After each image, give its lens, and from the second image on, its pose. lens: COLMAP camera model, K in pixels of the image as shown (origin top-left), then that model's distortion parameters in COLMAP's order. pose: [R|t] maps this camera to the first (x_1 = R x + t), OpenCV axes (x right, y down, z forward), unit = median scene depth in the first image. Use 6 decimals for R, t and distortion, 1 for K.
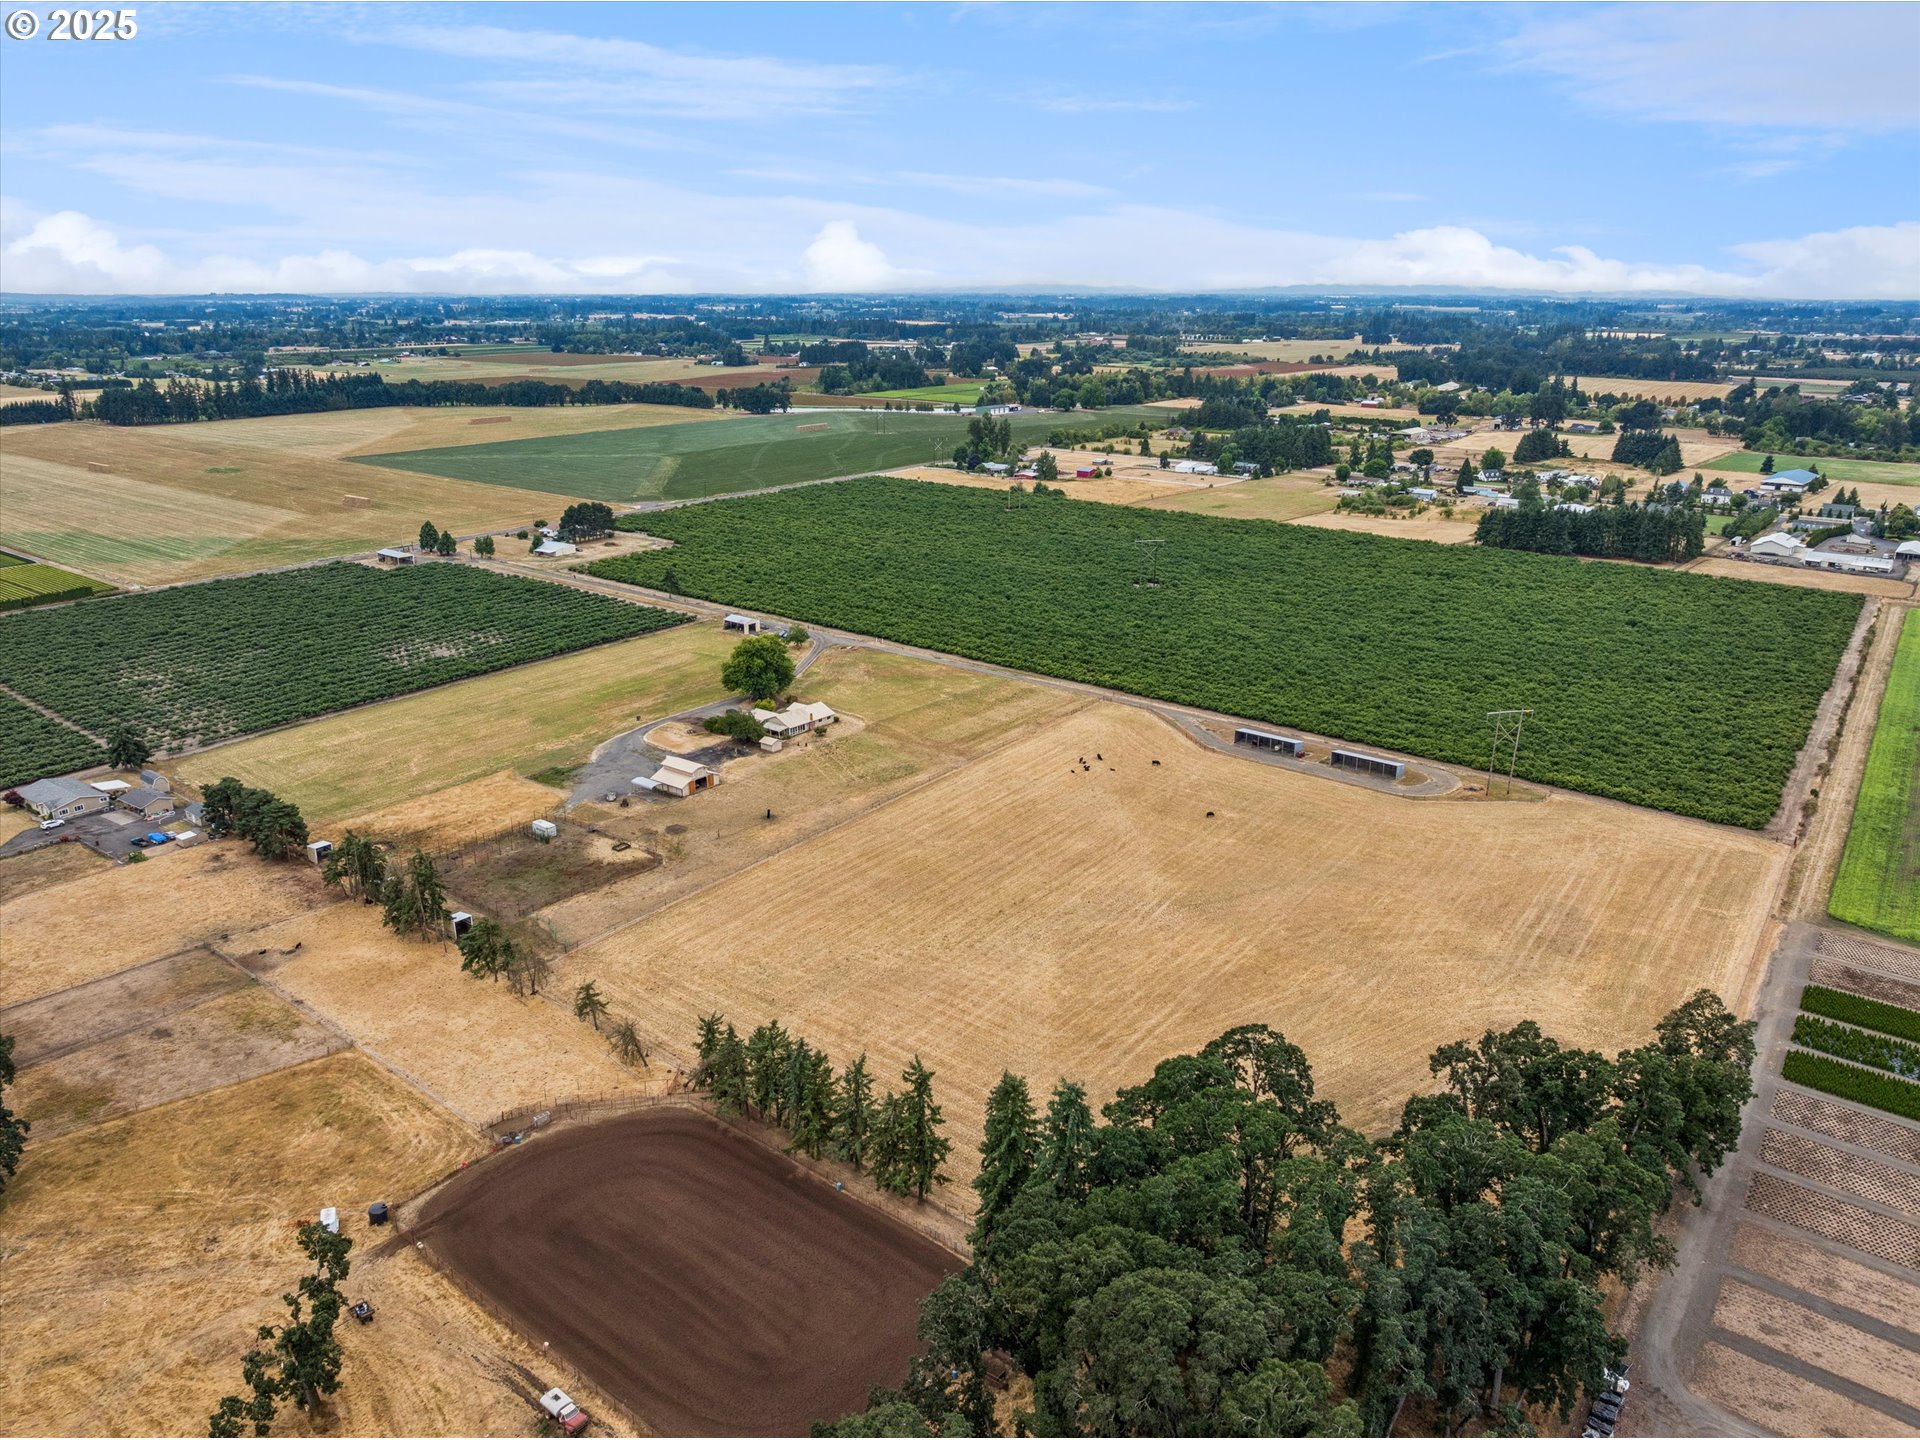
lens RADIAL K [[1395.0, 0, 970.9], [0, 1395.0, 637.7], [0, 0, 1]] dist [-0.042146, 0.006316]
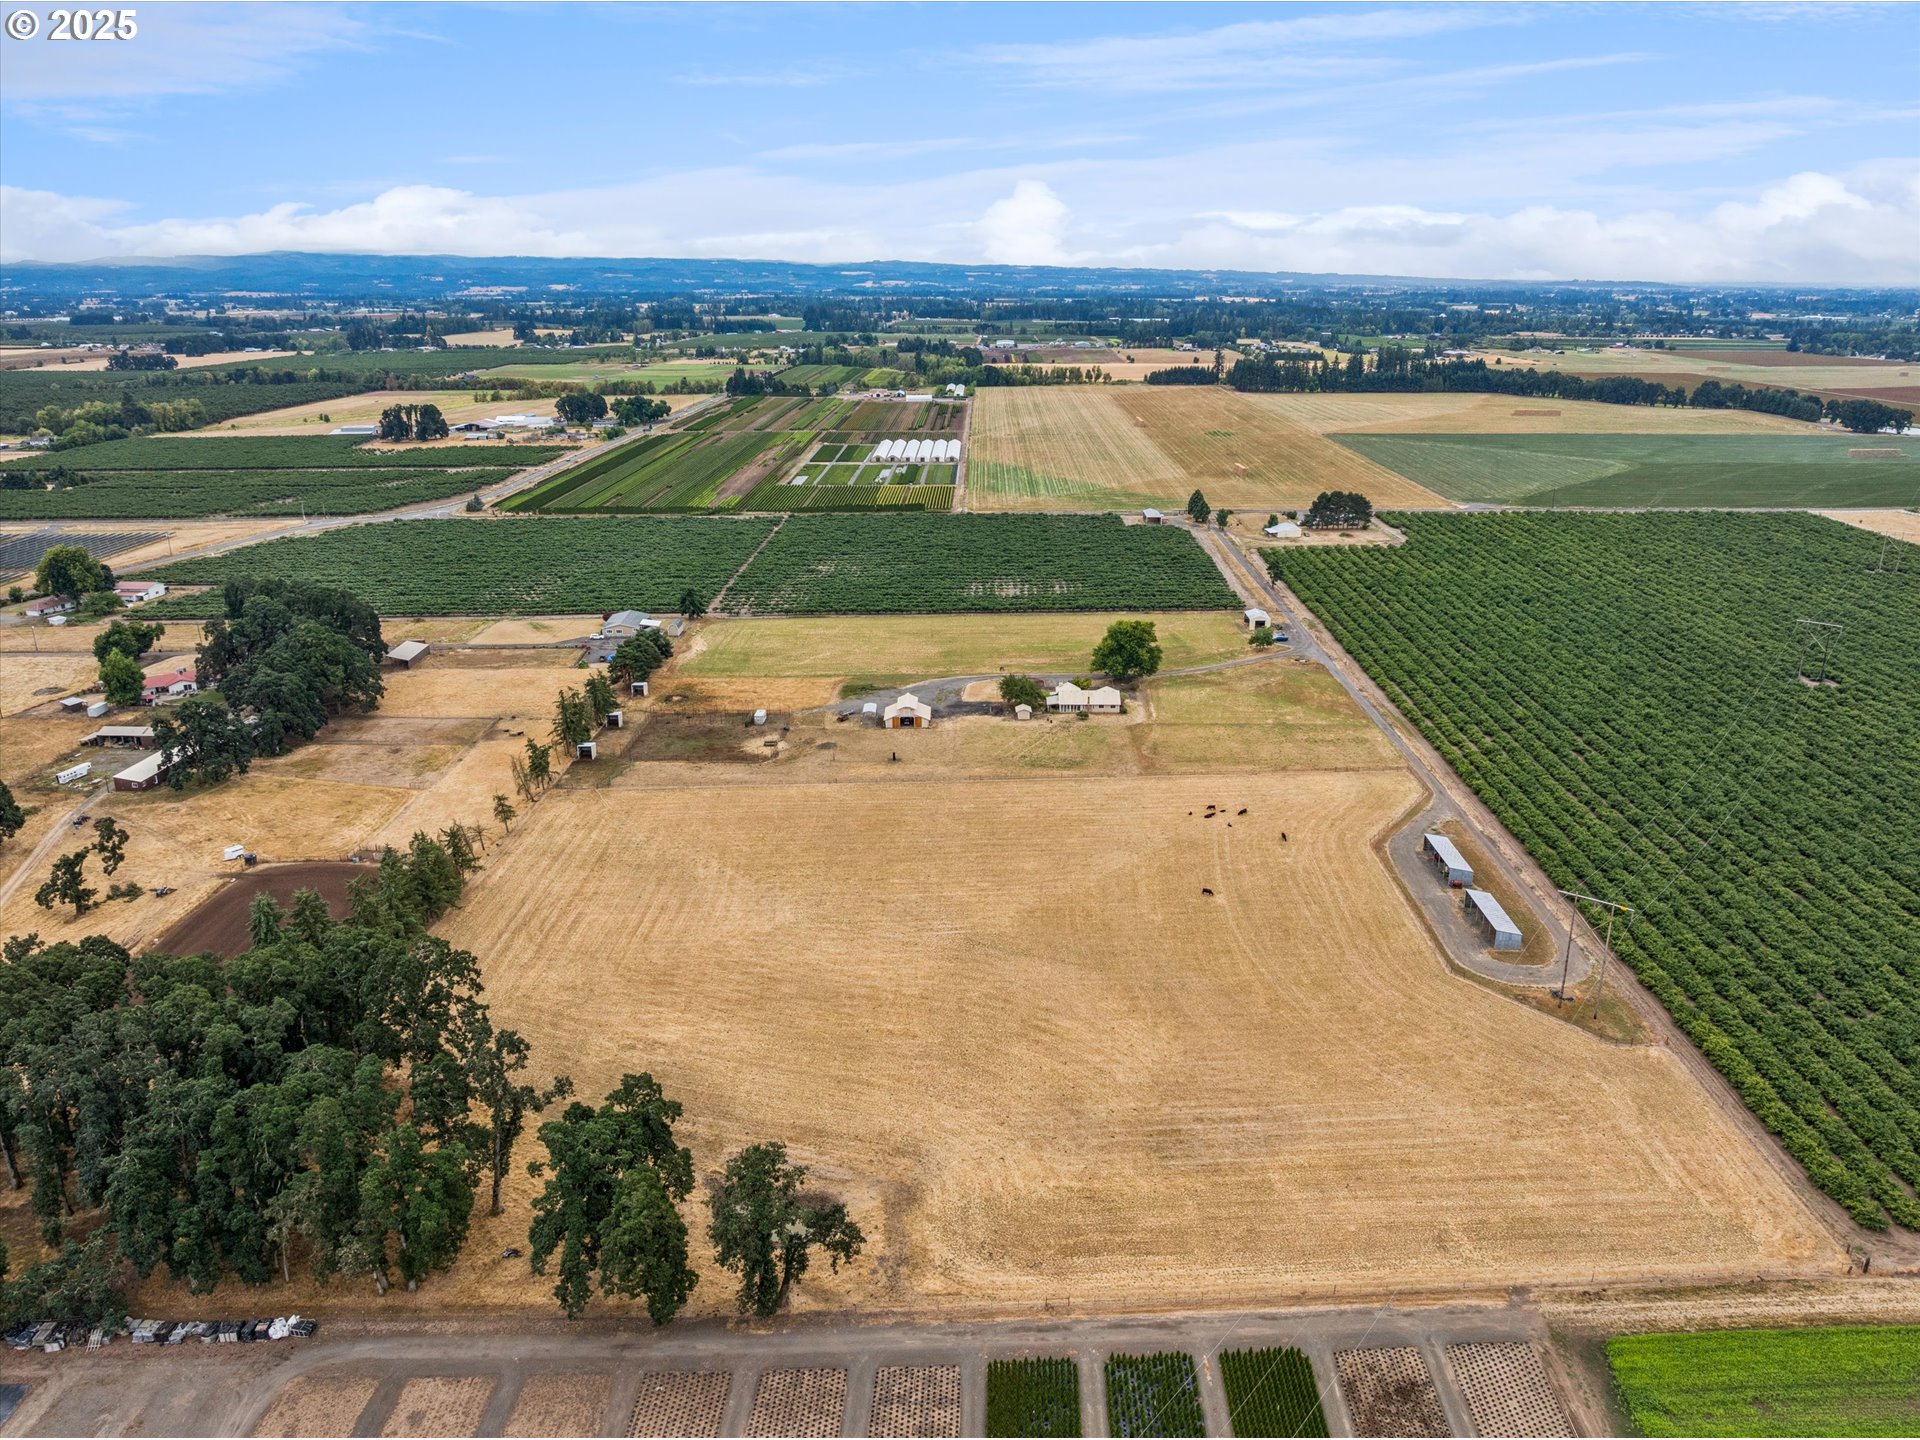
lens RADIAL K [[1395.0, 0, 970.9], [0, 1395.0, 637.7], [0, 0, 1]] dist [-0.042146, 0.006316]
pose [[0.620727, 0.194081, -0.759625, 0.623816], [-0.187858, 0.977471, 0.096231, -0.073040], [0.761188, 0.082968, 0.643202, 0.285368]]
